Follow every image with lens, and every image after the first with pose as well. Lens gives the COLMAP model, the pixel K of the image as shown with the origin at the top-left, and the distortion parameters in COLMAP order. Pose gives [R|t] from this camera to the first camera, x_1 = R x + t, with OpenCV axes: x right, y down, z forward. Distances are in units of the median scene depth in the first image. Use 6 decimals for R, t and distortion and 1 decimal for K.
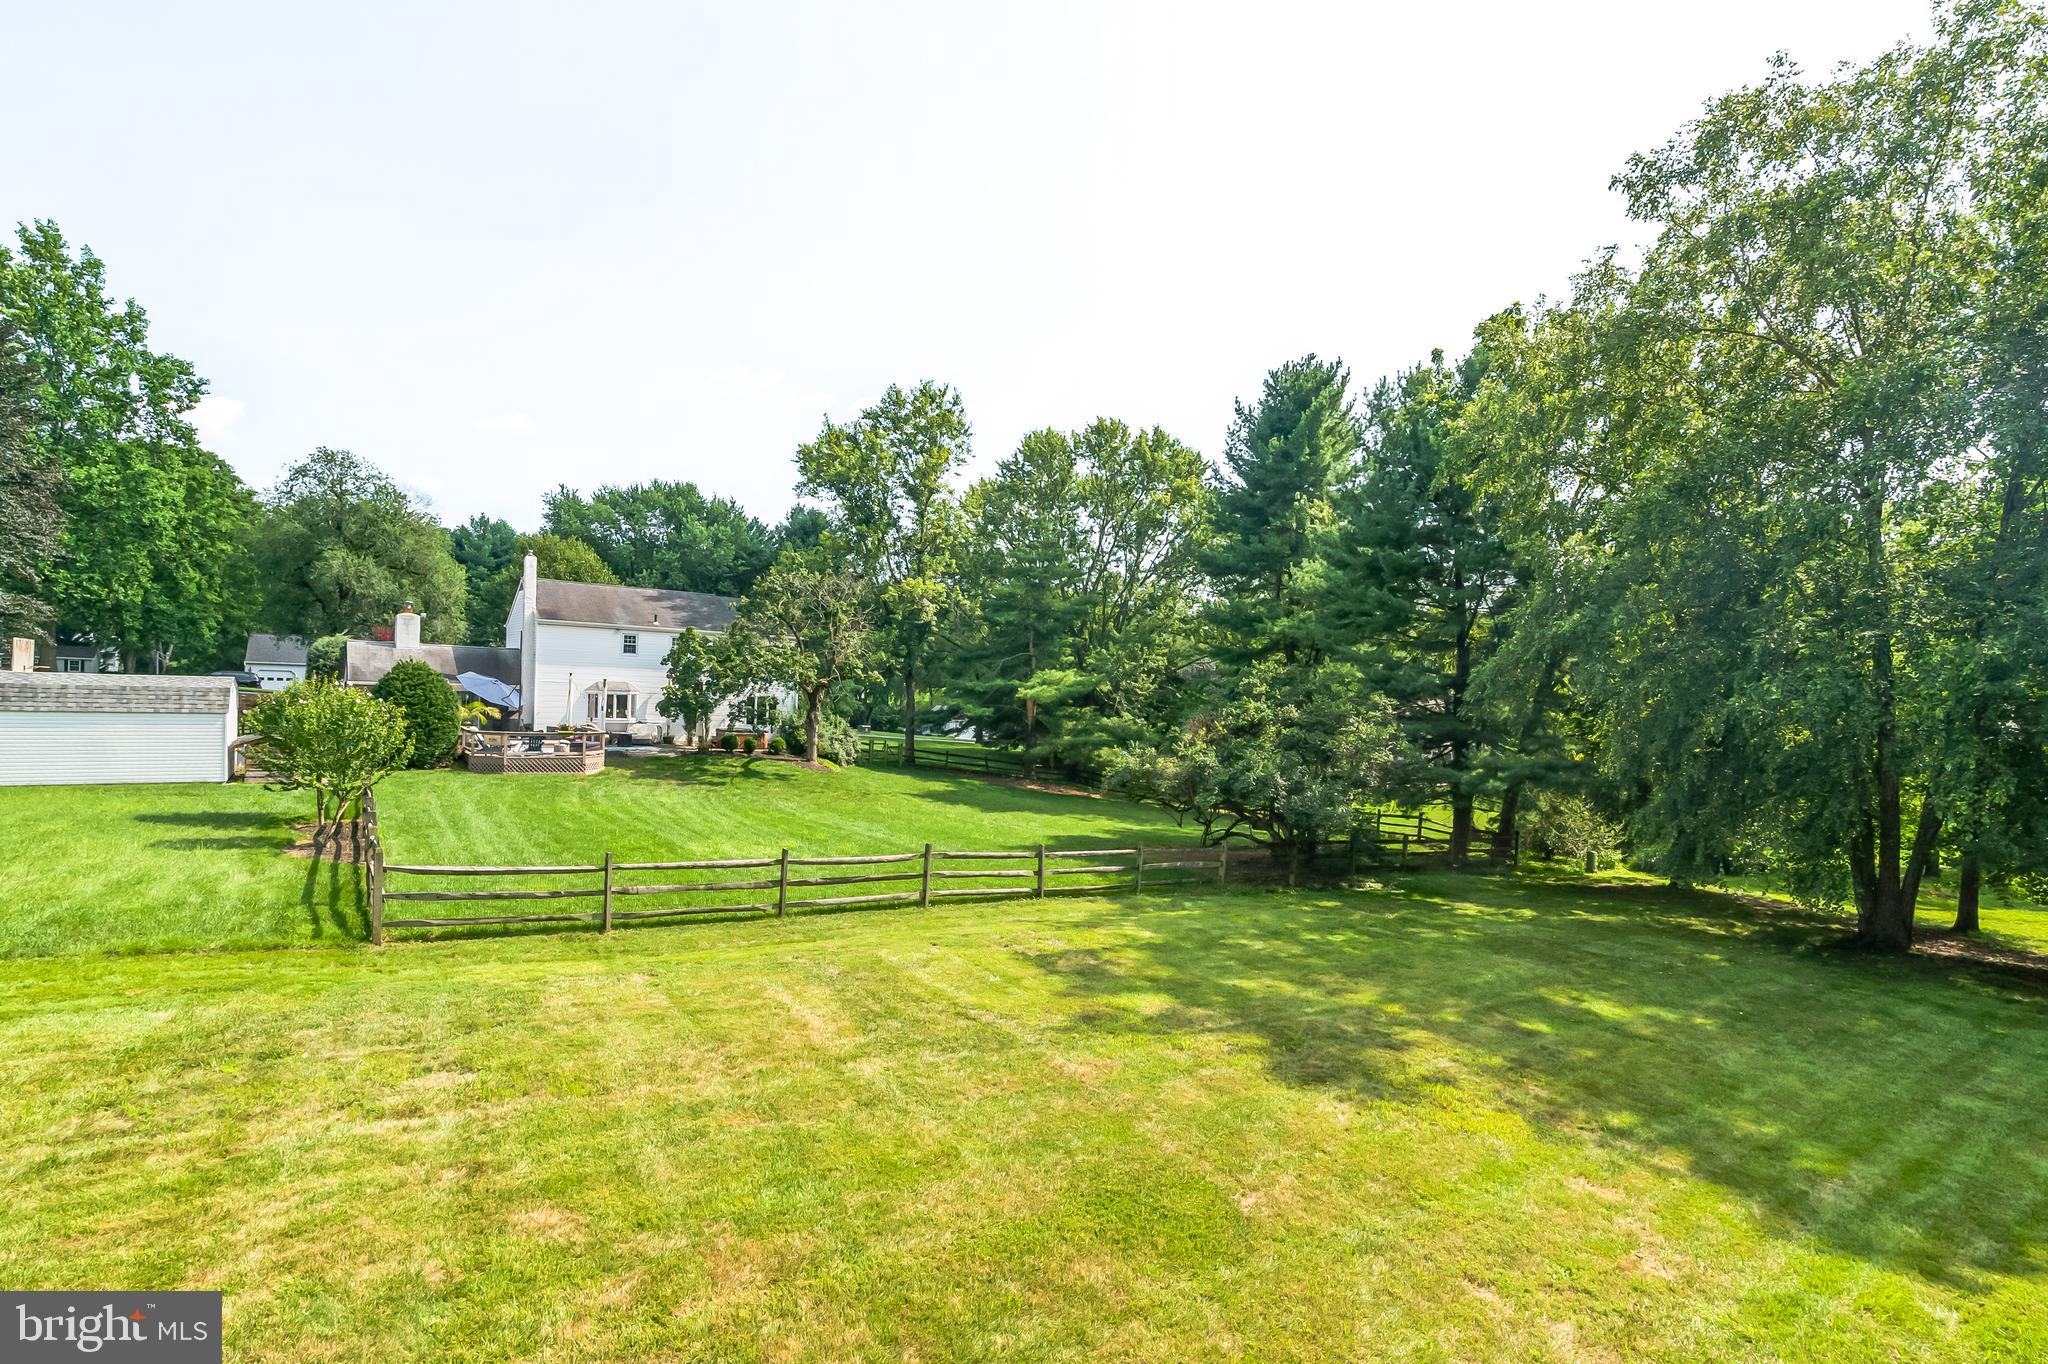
lens RADIAL K [[972.6, 0, 1034.9], [0, 972.6, 710.9], [0, 0, 1]] dist [-0.002239, 0.001016]
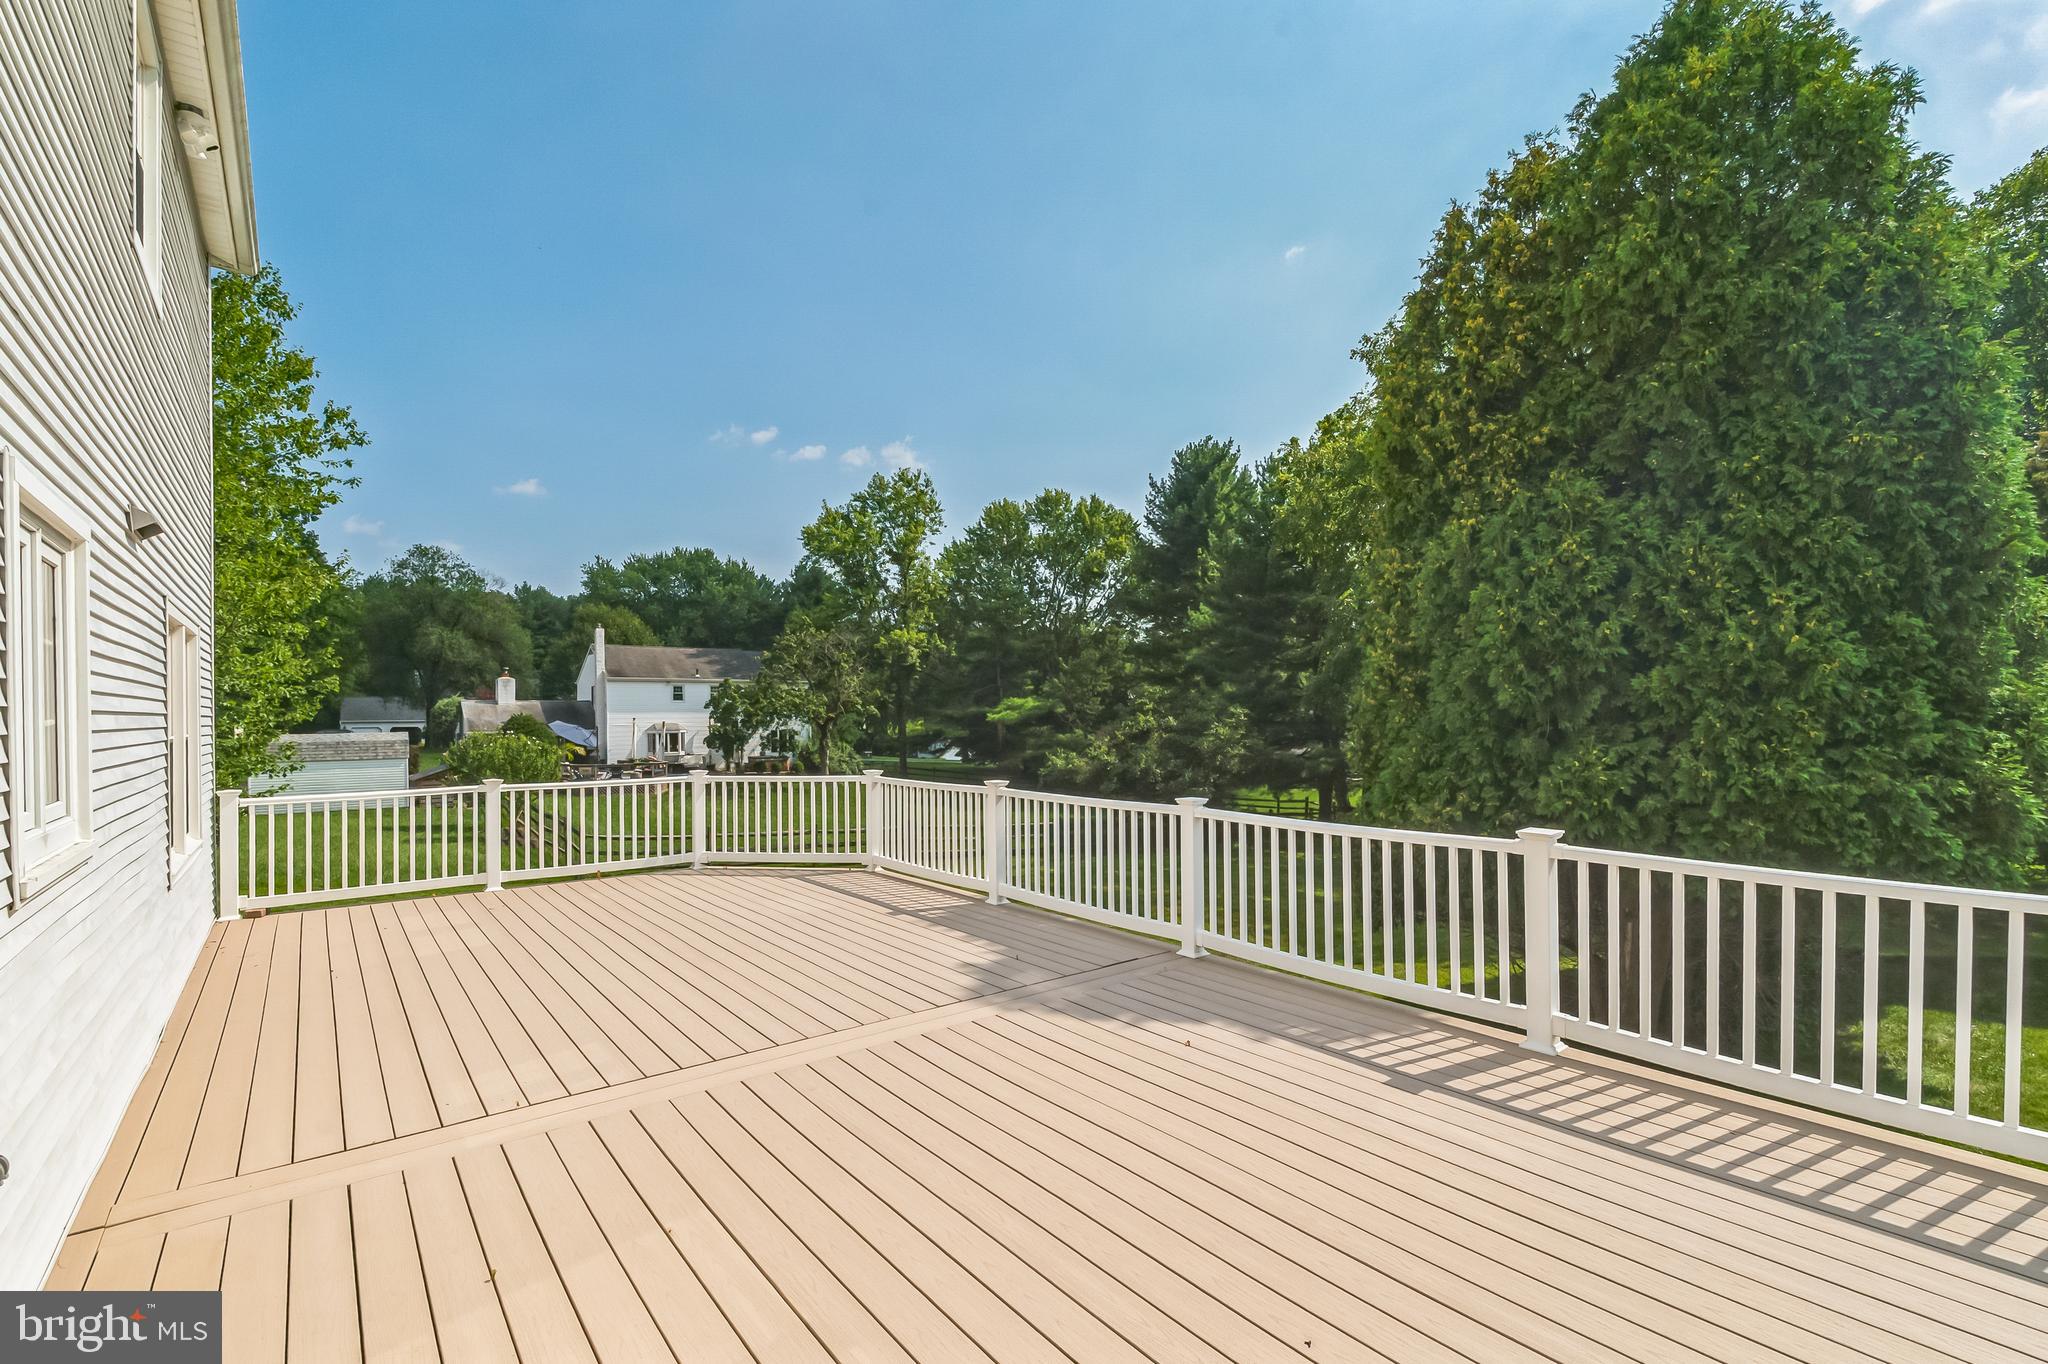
lens RADIAL K [[972.6, 0, 1034.9], [0, 972.6, 710.9], [0, 0, 1]] dist [-0.002239, 0.001016]
pose [[0.998924, -0.046317, -0.002499, 0.054652], [0.046242, 0.998634, -0.024311, 0.007545], [0.003622, 0.024169, 0.999701, -0.285402]]
